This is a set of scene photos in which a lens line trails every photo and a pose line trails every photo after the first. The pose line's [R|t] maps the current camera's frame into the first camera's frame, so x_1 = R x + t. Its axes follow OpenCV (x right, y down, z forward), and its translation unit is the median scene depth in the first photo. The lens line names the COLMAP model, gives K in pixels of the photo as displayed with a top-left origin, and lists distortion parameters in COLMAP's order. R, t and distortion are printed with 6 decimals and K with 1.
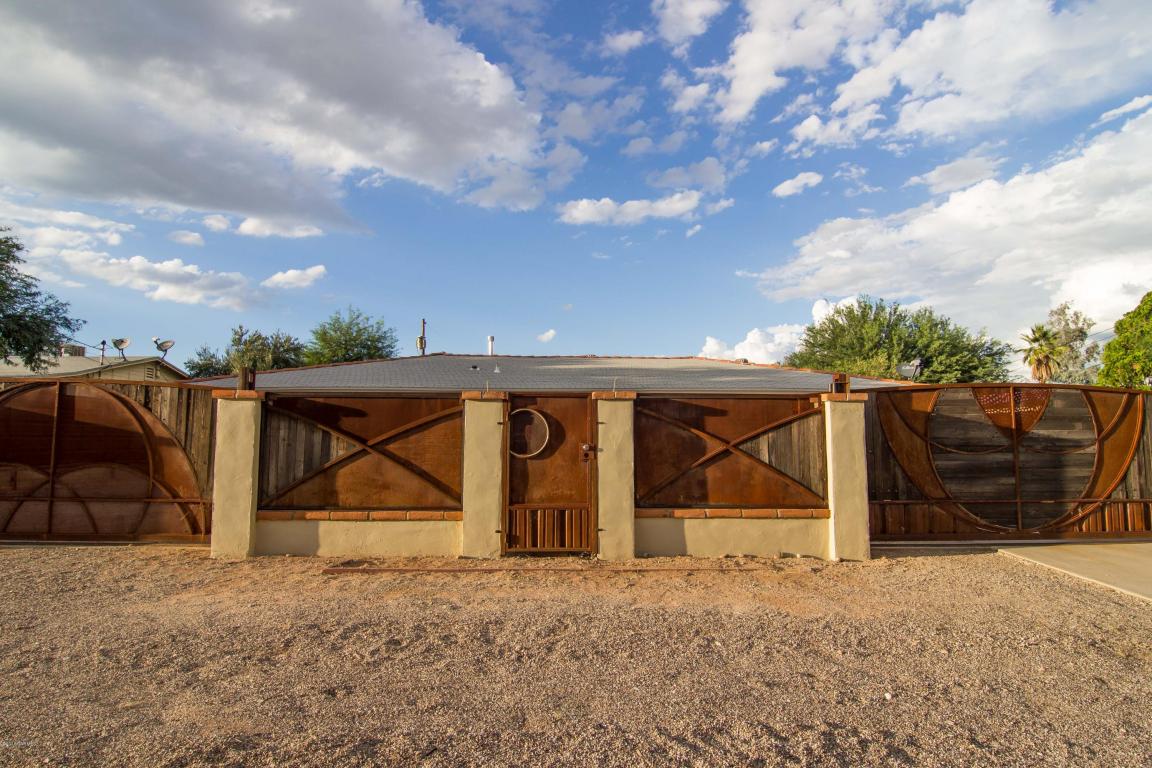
lens RADIAL K [[634.6, 0, 554.4], [0, 634.6, 382.6], [0, 0, 1]] dist [-0.016909, -0.001766]
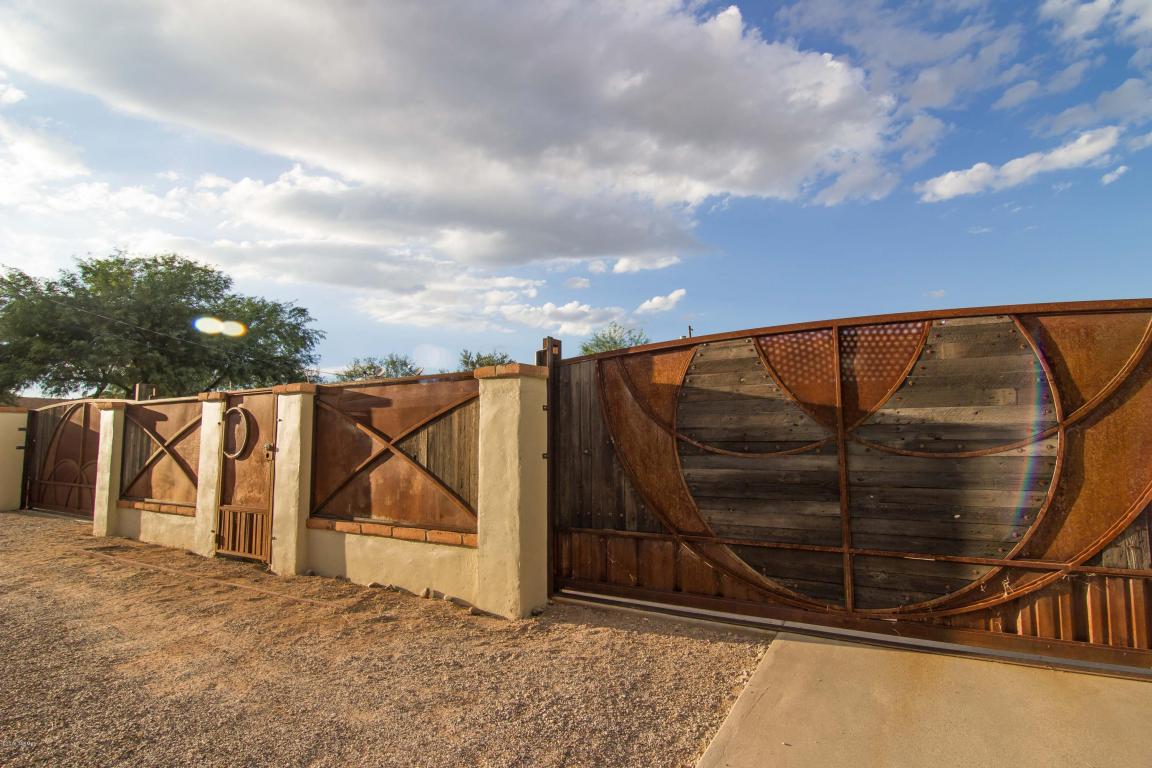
lens RADIAL K [[586.0, 0, 576.0], [0, 586.0, 384.0], [0, 0, 1]] dist [0.000788, -0.017793]
pose [[0.836407, -0.063920, -0.544370, 0.816467], [0.057806, 0.997925, -0.028361, 0.055513], [0.545053, -0.007747, 0.838366, 0.486557]]
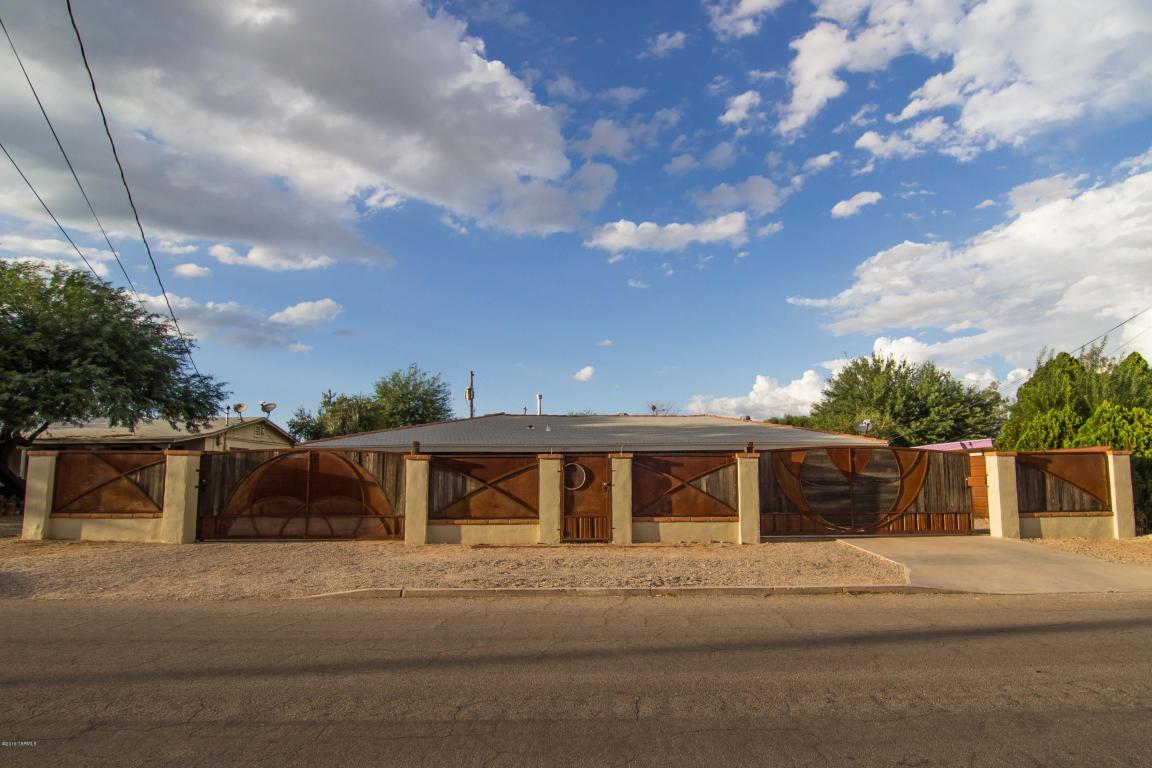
lens RADIAL K [[712.8, 0, 605.9], [0, 712.8, 421.1], [0, 0, 1]] dist [-0.001095, -0.000460]
pose [[0.999904, -0.007828, 0.011435, 0.026249], [0.007837, 0.999969, -0.000784, -0.073024], [-0.011429, 0.000874, 0.999934, -0.988549]]
